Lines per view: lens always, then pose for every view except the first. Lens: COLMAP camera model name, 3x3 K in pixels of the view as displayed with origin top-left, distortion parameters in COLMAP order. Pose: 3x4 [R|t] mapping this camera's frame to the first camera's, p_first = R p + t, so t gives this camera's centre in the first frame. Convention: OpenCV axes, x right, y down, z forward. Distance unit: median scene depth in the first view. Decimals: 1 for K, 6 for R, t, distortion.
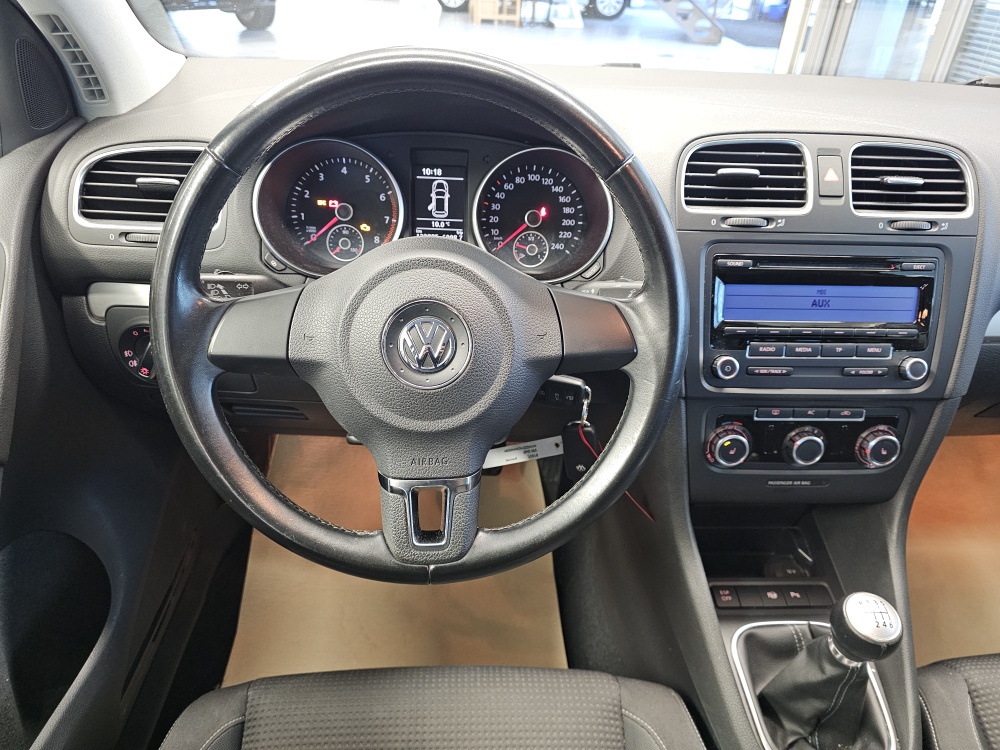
lens RADIAL K [[663.1, 0, 480.0], [0, 663.1, 372.7], [0, 0, 1]] dist [0.045846, -0.051196]
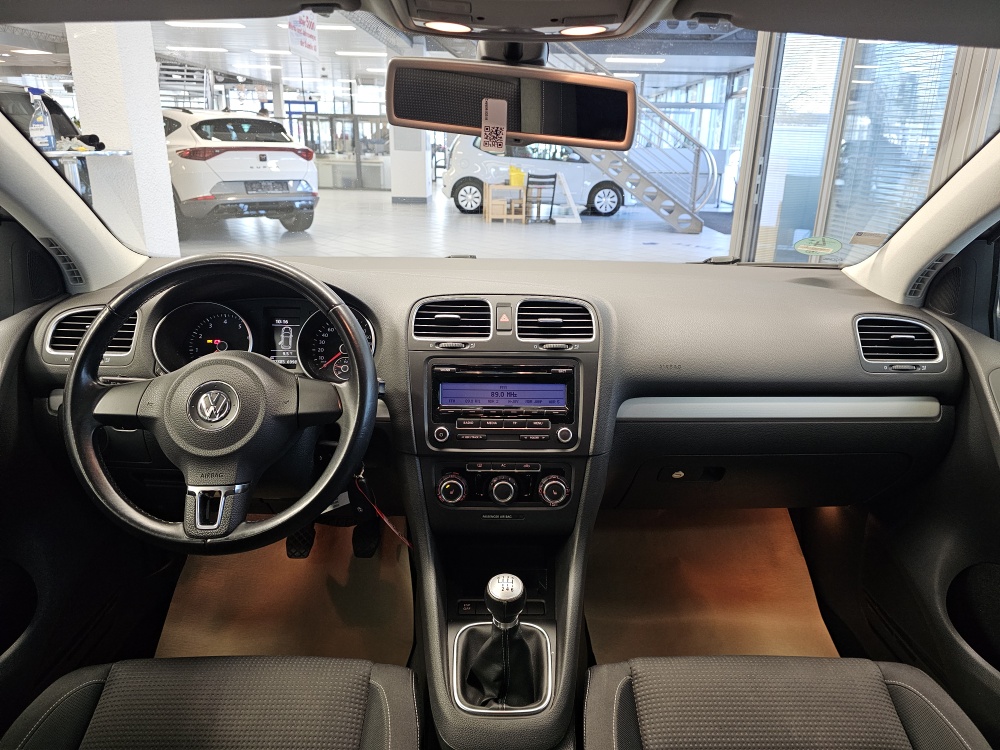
lens RADIAL K [[663.1, 0, 503.2], [0, 663.1, 368.5], [0, 0, 1]] dist [0.045846, -0.051196]
pose [[0.999389, -0.015054, -0.031558, 0.561137], [0.006404, 0.966109, -0.258053, 0.243744], [0.034373, 0.257693, 0.965615, -0.539671]]
